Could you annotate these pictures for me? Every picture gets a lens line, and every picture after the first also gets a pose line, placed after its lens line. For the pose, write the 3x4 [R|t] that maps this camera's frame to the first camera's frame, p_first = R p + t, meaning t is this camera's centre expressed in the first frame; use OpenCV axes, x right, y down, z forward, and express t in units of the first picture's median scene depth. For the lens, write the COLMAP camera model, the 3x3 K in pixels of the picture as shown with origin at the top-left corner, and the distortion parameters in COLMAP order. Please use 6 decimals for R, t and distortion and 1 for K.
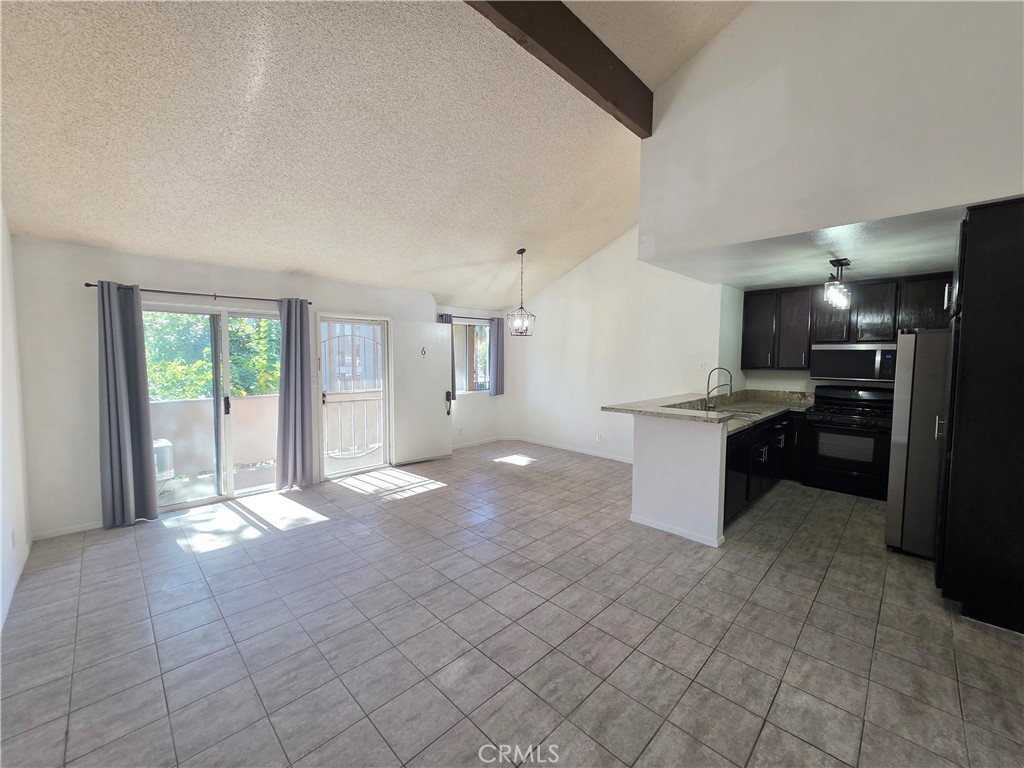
lens RADIAL K [[407.7, 0, 510.4], [0, 407.7, 381.5], [0, 0, 1]] dist [0.004224, 0.000058]
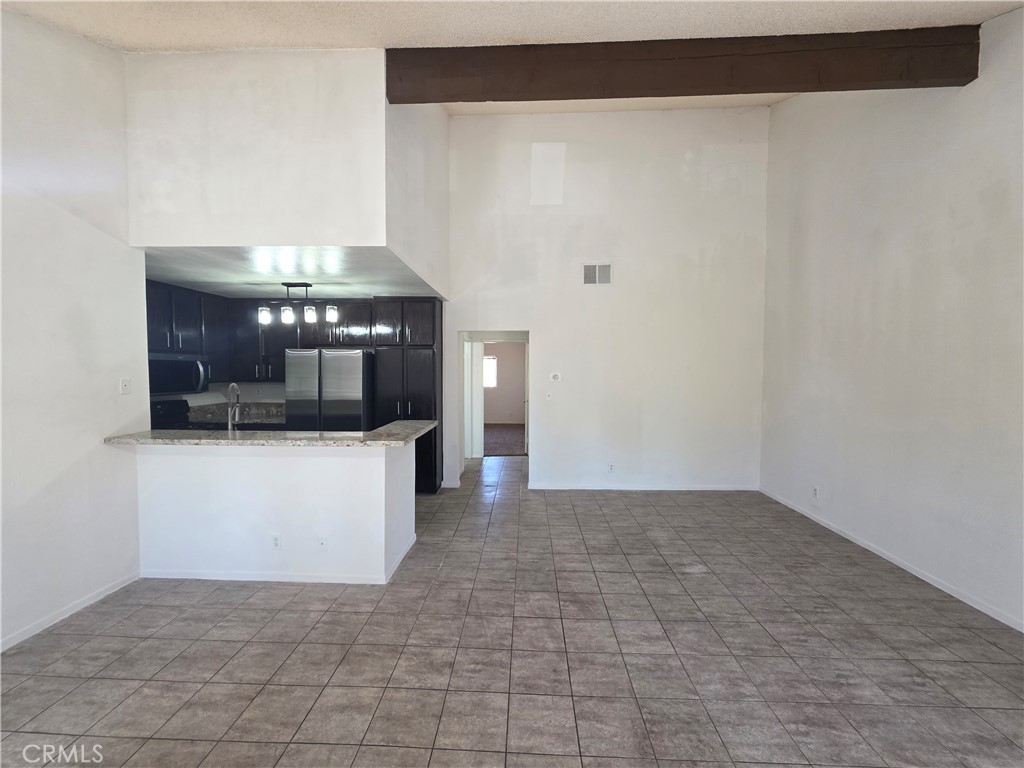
lens RADIAL K [[407.7, 0, 509.4], [0, 407.7, 389.7], [0, 0, 1]] dist [0.004224, 0.000058]
pose [[-0.674596, -0.044972, 0.736816, -0.408952], [0.042236, 0.994156, 0.099347, -0.088109], [-0.736978, 0.098139, -0.668755, 1.307953]]
